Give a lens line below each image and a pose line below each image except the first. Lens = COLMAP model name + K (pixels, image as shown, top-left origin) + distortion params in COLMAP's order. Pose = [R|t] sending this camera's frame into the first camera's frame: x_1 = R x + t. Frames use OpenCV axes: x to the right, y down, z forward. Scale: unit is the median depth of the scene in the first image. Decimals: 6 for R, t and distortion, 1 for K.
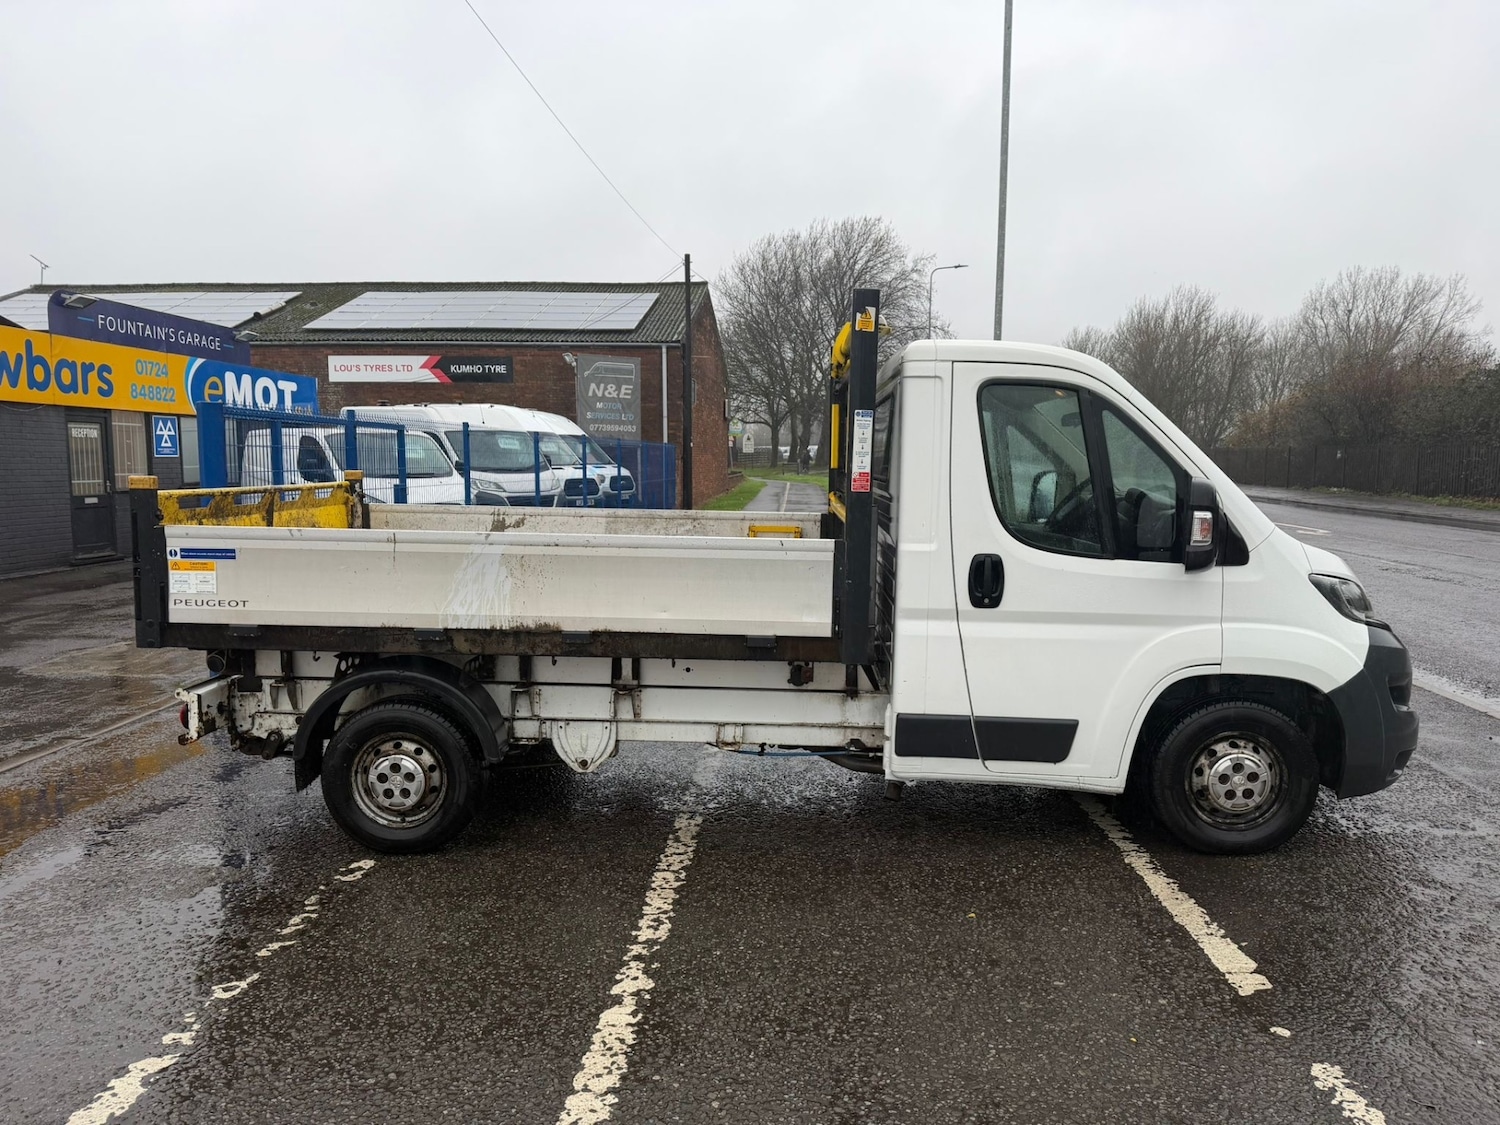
lens RADIAL K [[1042.0, 0, 756.3], [0, 1042.0, 554.8], [0, 0, 1]] dist [0.090551, -0.124267]
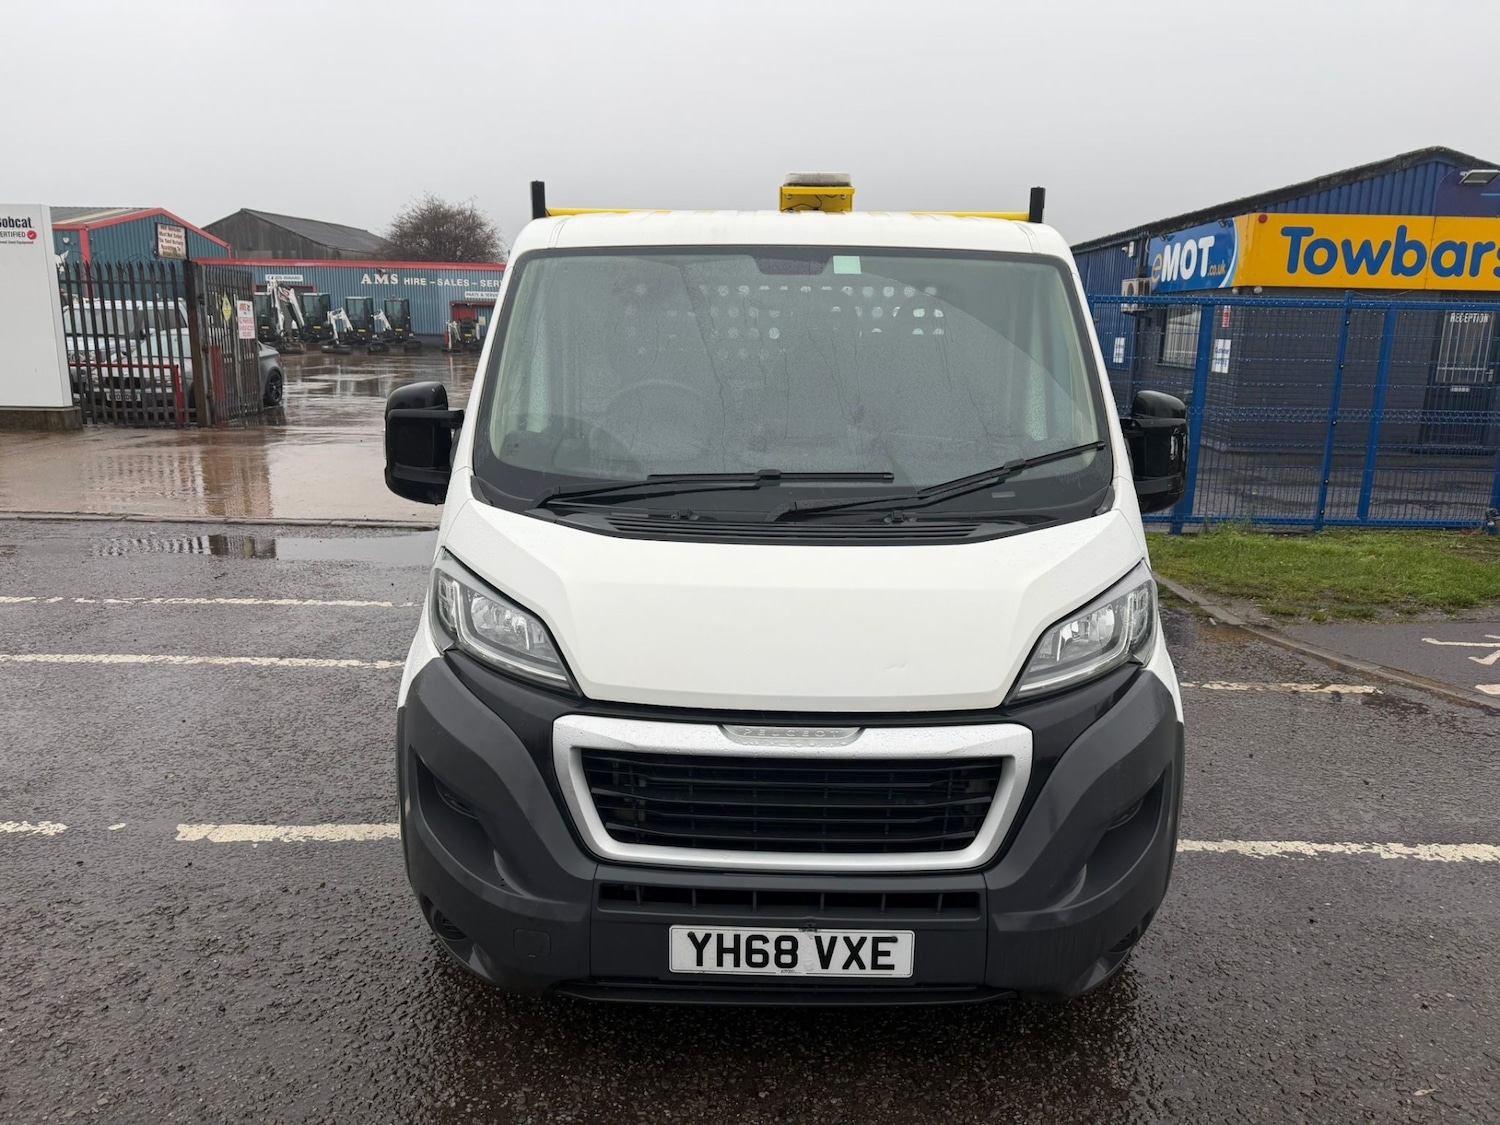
lens RADIAL K [[1053.2, 0, 747.6], [0, 1053.2, 532.9], [0, 0, 1]] dist [0.057813, -0.061494]
pose [[0.022503, 0.192766, -0.980987, 1.122405], [-0.108445, 0.975916, 0.189282, -0.126718], [0.993848, 0.102124, 0.042865, 1.117399]]
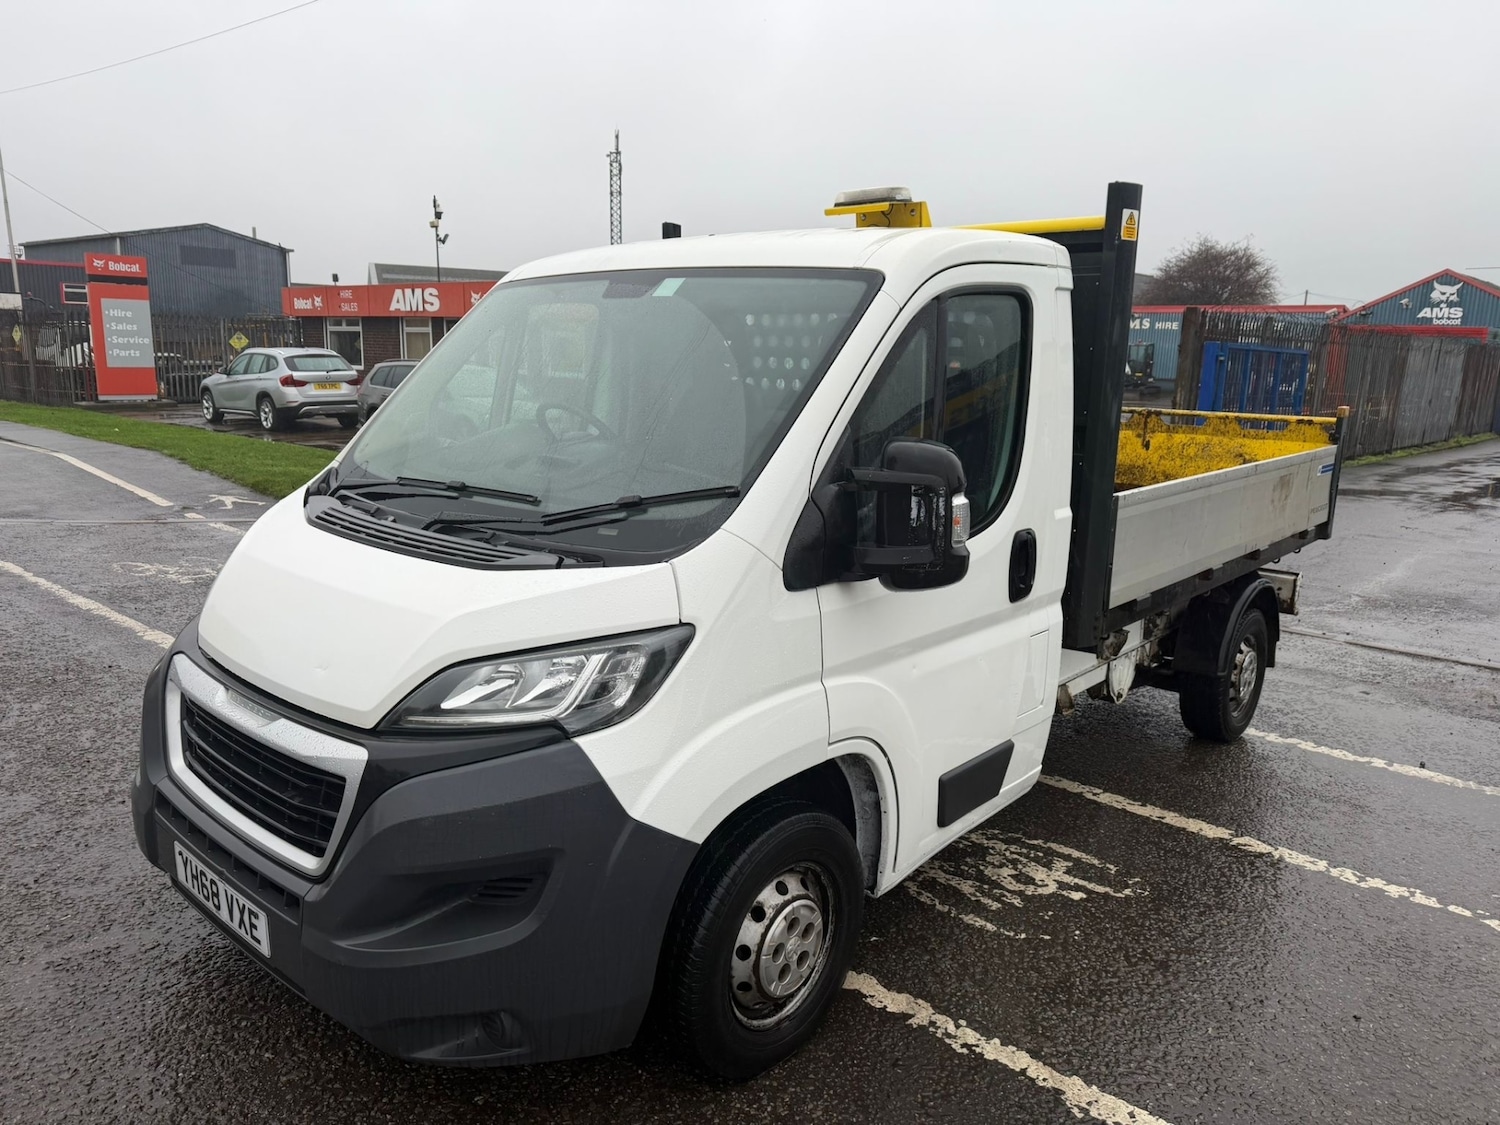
lens RADIAL K [[1058.8, 0, 750.0], [0, 1058.8, 562.5], [0, 0, 1]] dist [0.004617, -0.006053]
pose [[-0.637243, 0.131240, -0.759406, 0.873625], [-0.101703, 0.962454, 0.251674, -0.181217], [0.763923, 0.237611, -0.599969, 1.714371]]
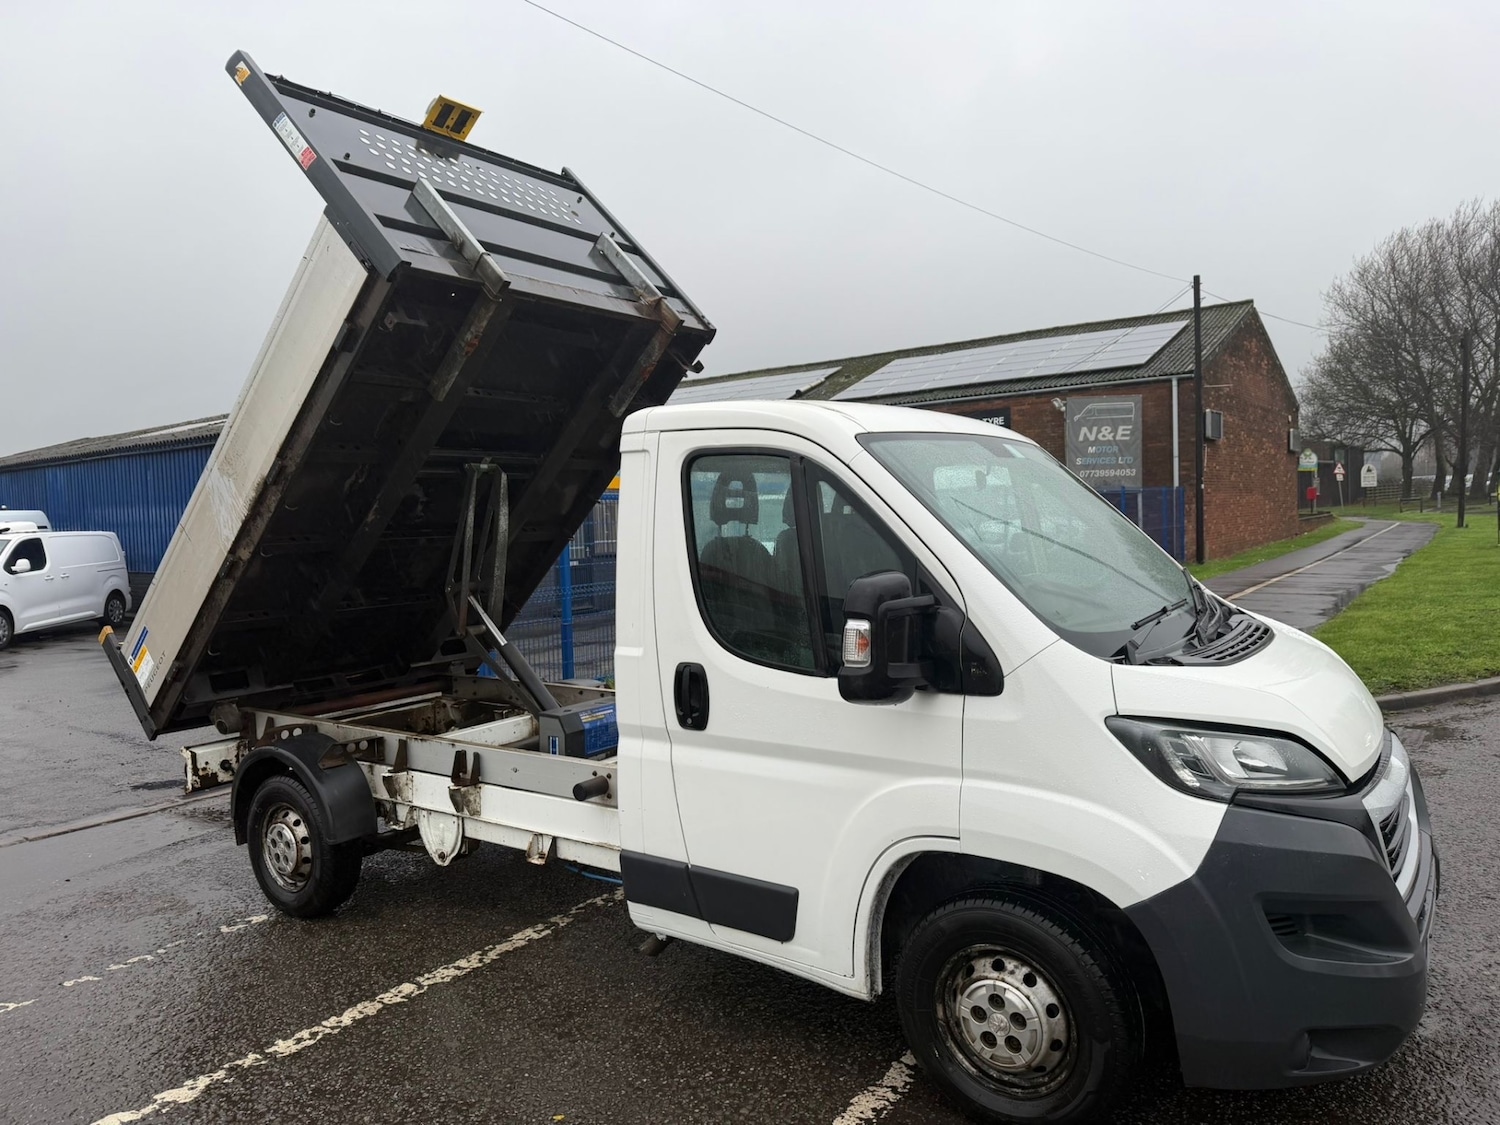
lens RADIAL K [[1053.7, 0, 741.5], [0, 1053.7, 541.7], [0, 0, 1]] dist [0.041706, -0.051581]
pose [[0.837038, -0.019628, -0.546792, 0.665503], [-0.012126, 0.998445, -0.054404, -0.048098], [0.547010, 0.052169, 0.835499, 0.322263]]
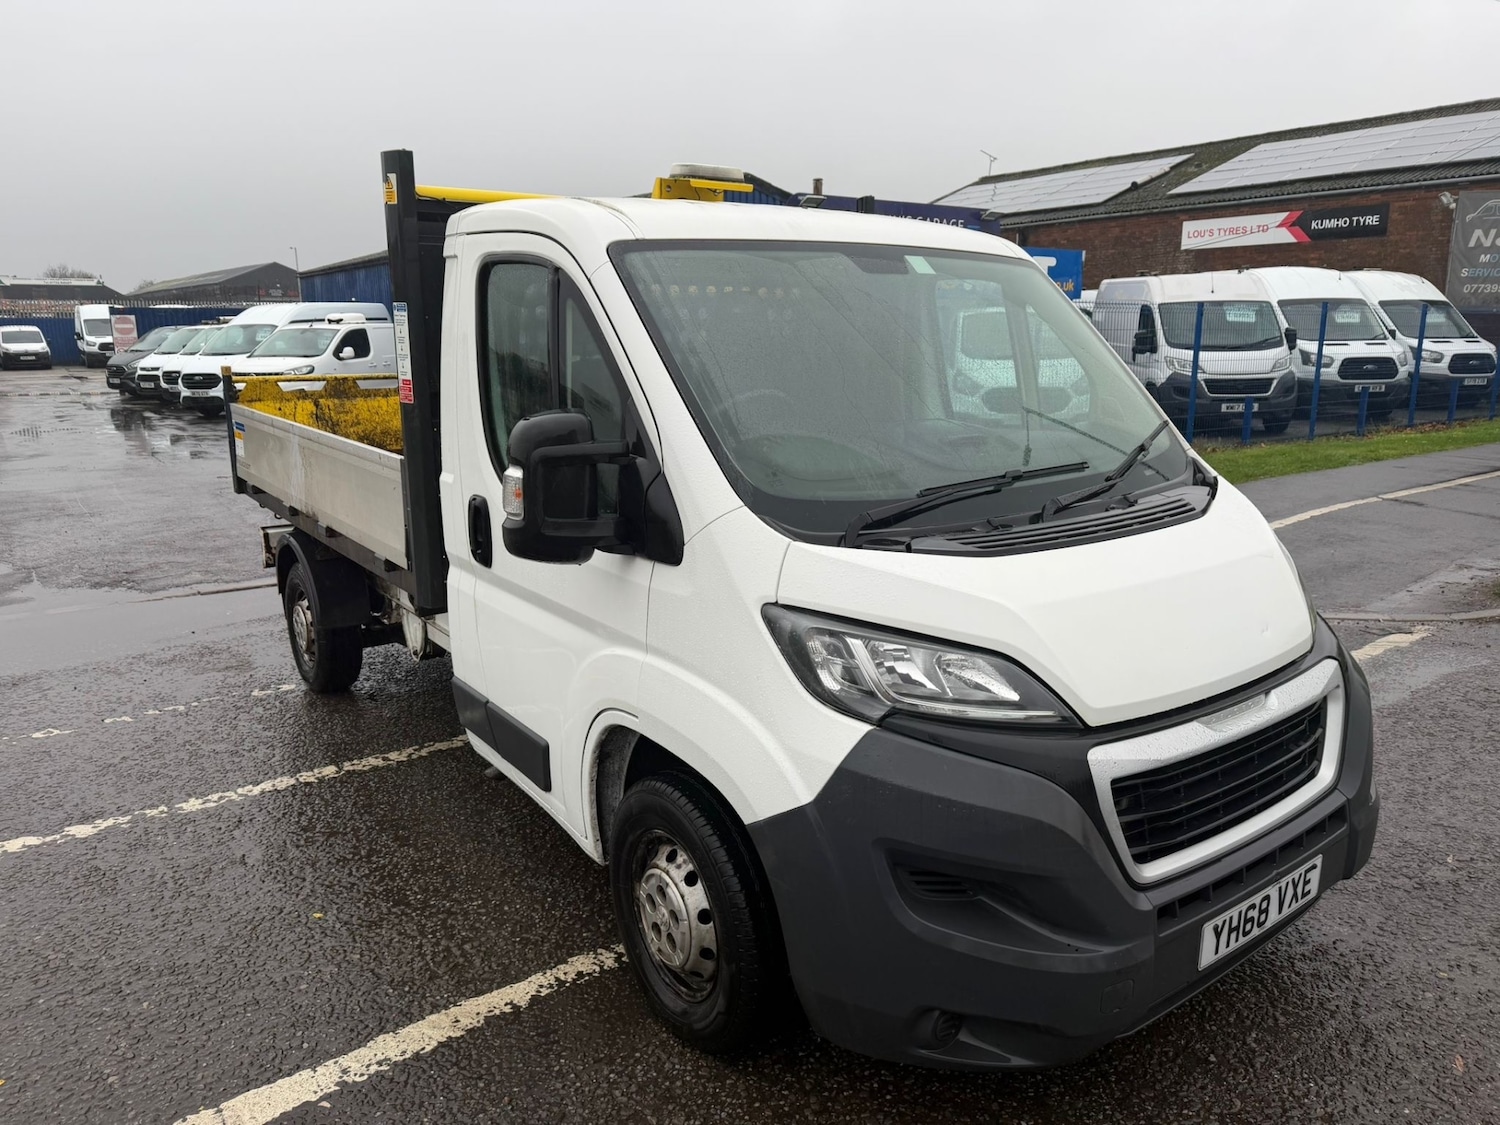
lens RADIAL K [[1058.7, 0, 754.5], [0, 1058.7, 547.3], [0, 0, 1]] dist [0.036051, -0.049460]
pose [[0.629629, 0.151906, -0.761900, 0.885511], [-0.065765, 0.987599, 0.142558, -0.080919], [0.774107, -0.039652, 0.631811, 0.638169]]
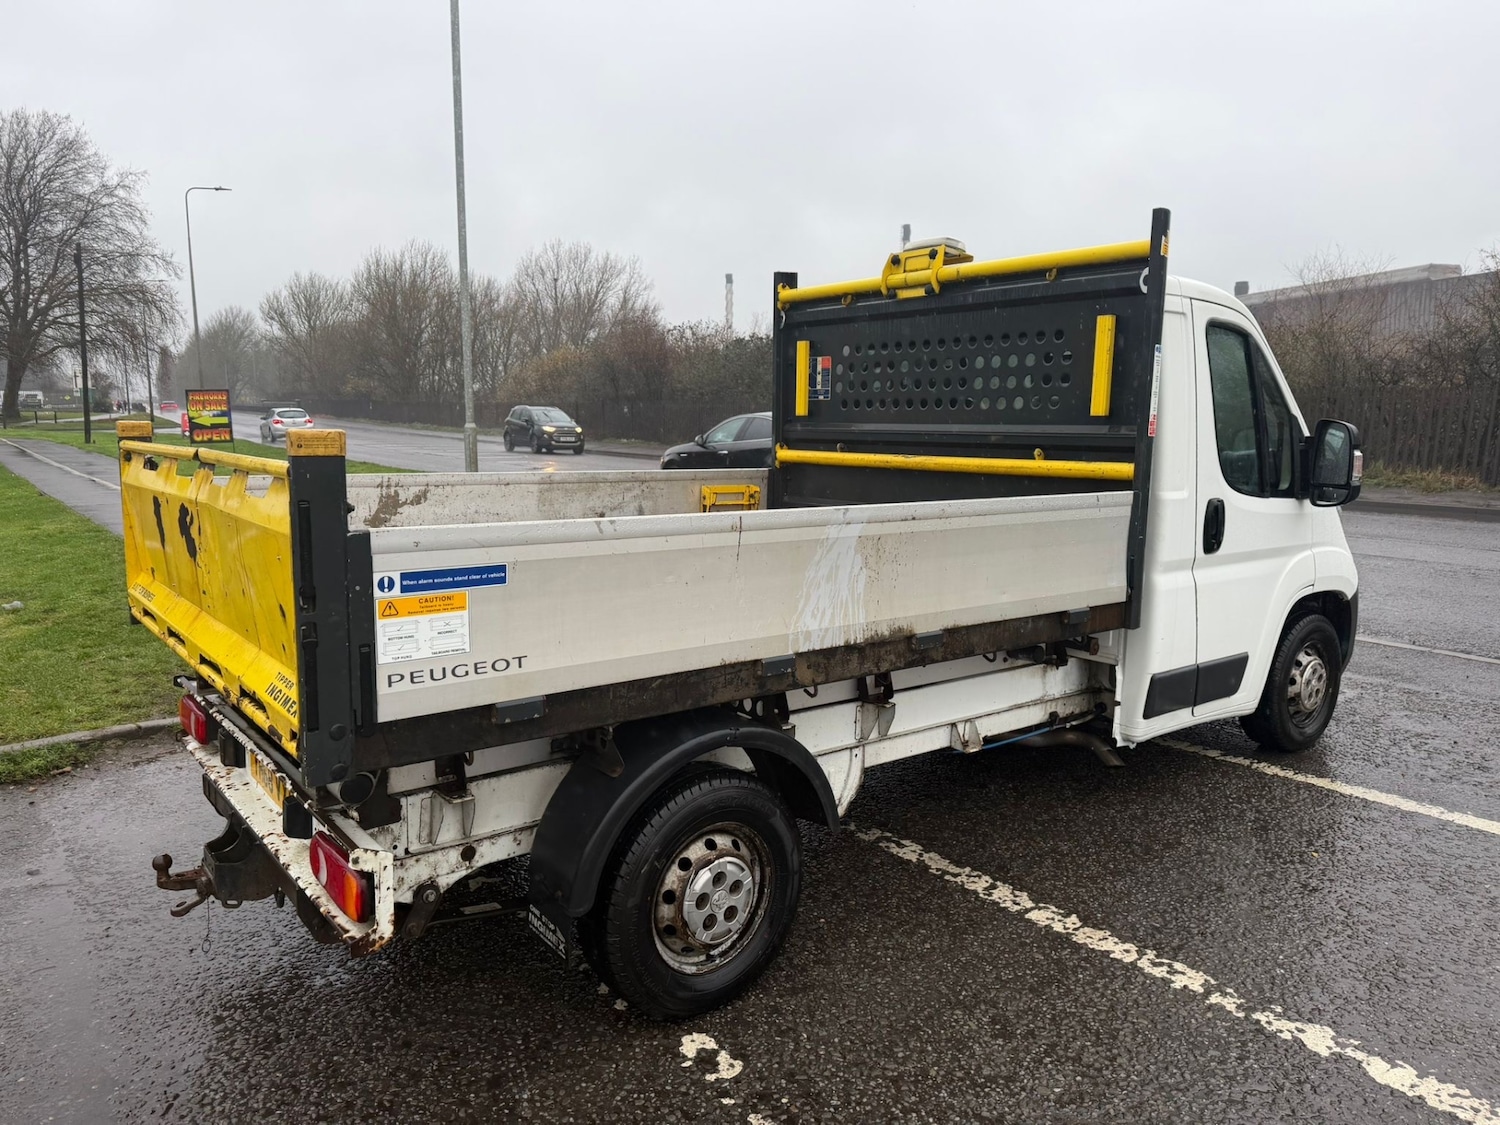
lens RADIAL K [[1042.0, 0, 756.3], [0, 1042.0, 554.8], [0, 0, 1]] dist [0.090551, -0.124267]
pose [[0.762053, -0.086924, 0.641654, -0.715057], [0.058626, 0.996141, 0.065319, -0.036505], [-0.644855, -0.012159, 0.764208, 0.493389]]
